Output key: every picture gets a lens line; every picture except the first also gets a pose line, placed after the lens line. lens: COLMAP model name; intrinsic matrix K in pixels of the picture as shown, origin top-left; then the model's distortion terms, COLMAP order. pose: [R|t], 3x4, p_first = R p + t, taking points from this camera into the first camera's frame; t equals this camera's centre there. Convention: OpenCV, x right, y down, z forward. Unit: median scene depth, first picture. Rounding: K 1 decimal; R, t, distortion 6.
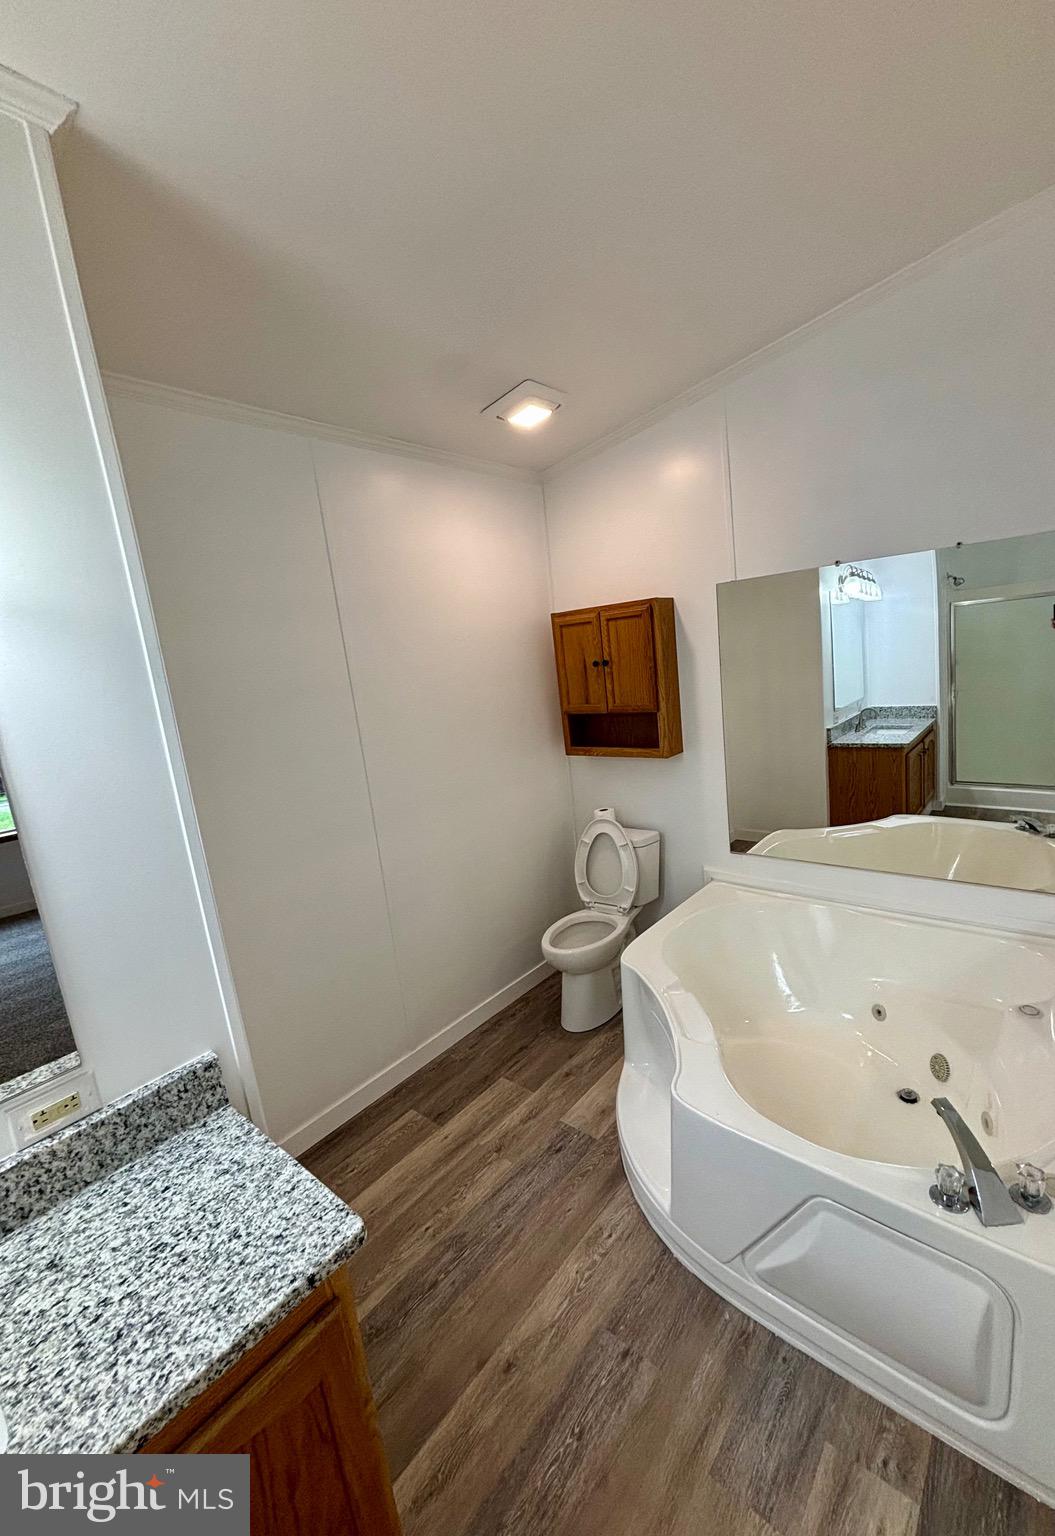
lens RADIAL K [[648.0, 0, 527.5], [0, 648.0, 768.0], [0, 0, 1]] dist [-0.001641, -0.000219]
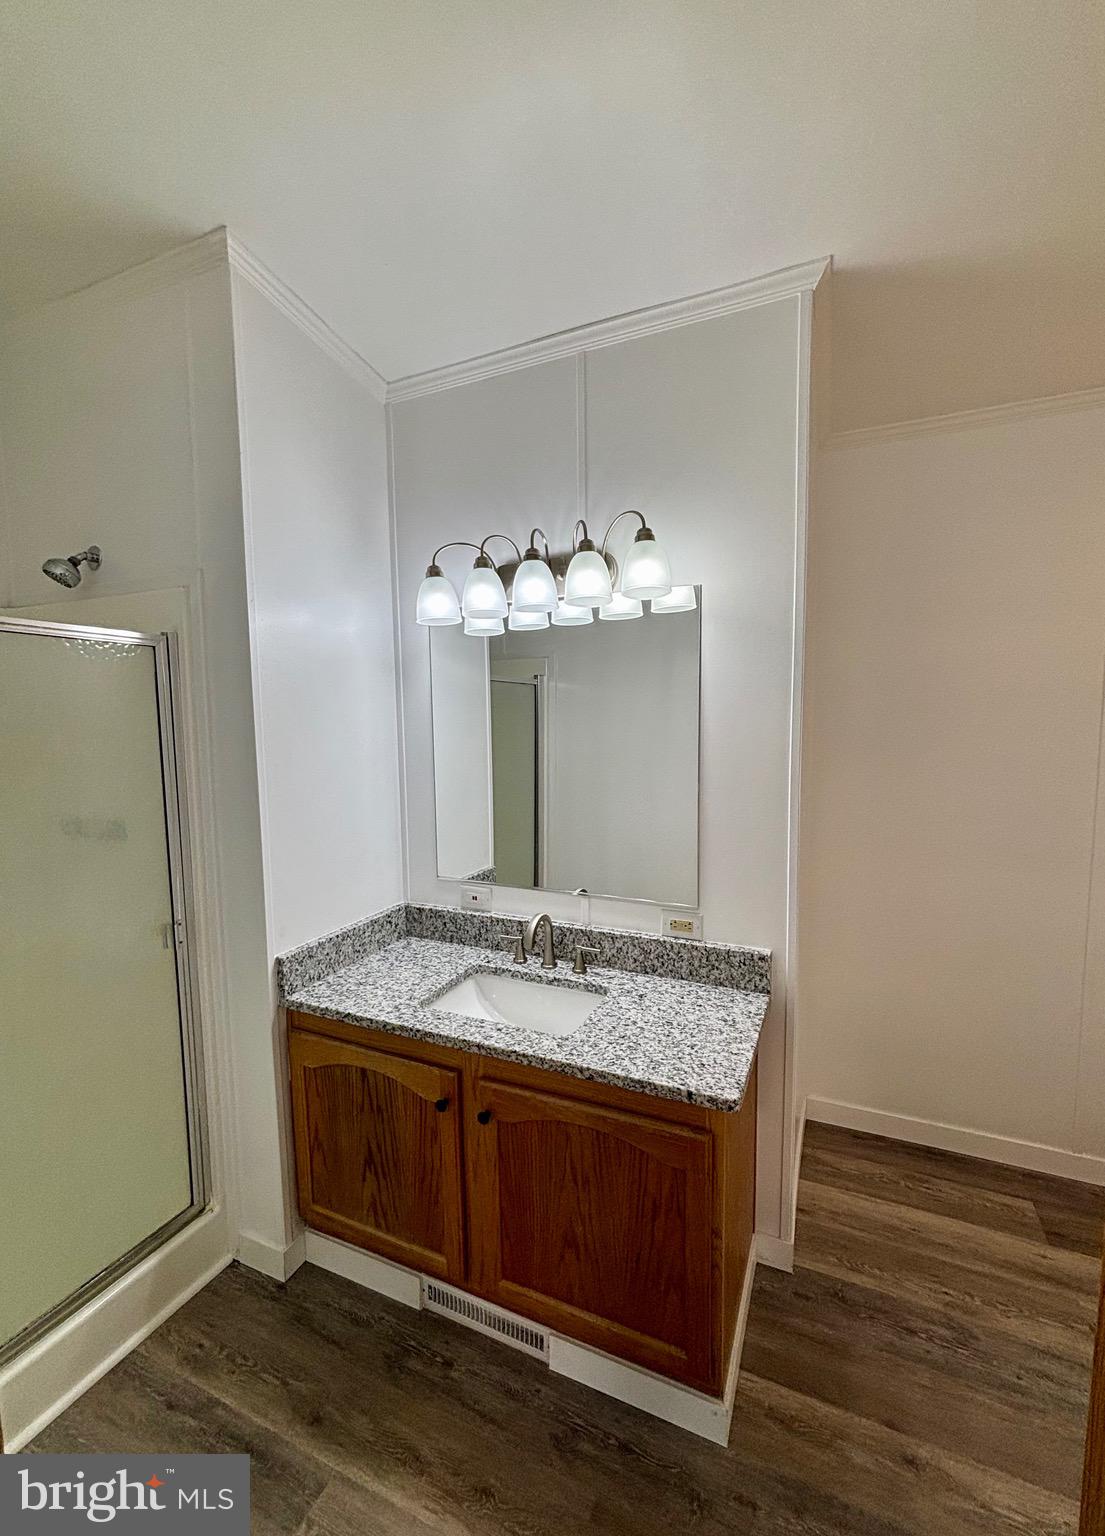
lens RADIAL K [[634.9, 0, 552.5], [0, 634.9, 768.0], [0, 0, 1]] dist [0.001239, -0.000122]
pose [[0.216829, 0.190476, -0.957447, 0.631010], [-0.189935, 0.970269, 0.150013, -0.035714], [0.957554, 0.149325, 0.246560, 0.217928]]
